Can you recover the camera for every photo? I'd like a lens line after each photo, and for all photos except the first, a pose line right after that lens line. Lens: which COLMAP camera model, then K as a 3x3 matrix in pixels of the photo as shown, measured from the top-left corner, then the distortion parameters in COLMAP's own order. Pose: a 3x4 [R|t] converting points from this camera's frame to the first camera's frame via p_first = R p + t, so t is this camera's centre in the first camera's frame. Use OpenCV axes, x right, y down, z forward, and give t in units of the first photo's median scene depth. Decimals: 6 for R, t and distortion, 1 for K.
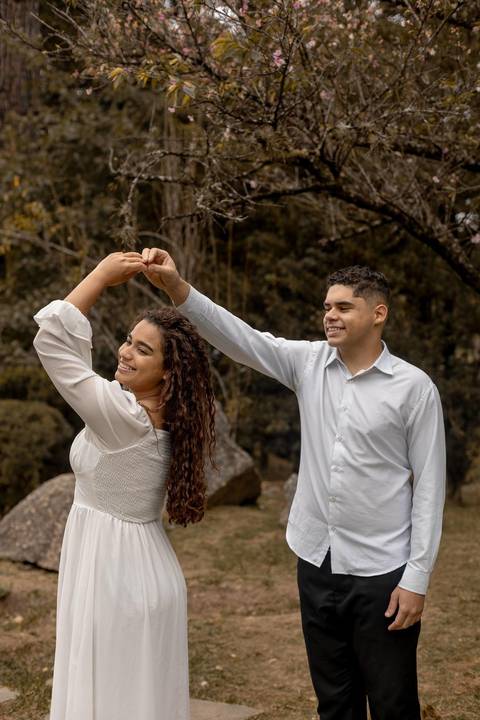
lens RADIAL K [[1048.7, 0, 240.0], [0, 1048.7, 360.0], [0, 0, 1]] dist [-0.002935, -0.021126]
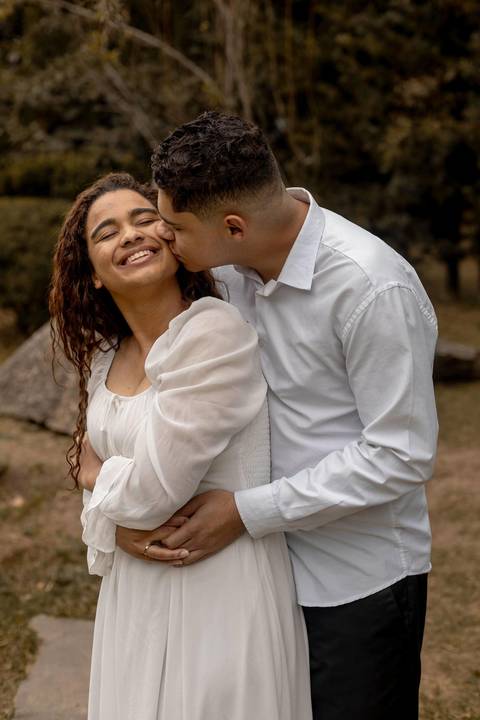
lens RADIAL K [[1189.7, 0, 258.9], [0, 1189.7, 300.9], [0, 0, 1]] dist [0.016240, 0.037730]
pose [[0.998391, -0.014094, -0.054927, 0.017693], [0.022119, 0.988686, 0.148357, -0.026403], [0.052214, -0.149334, 0.987407, 0.125042]]
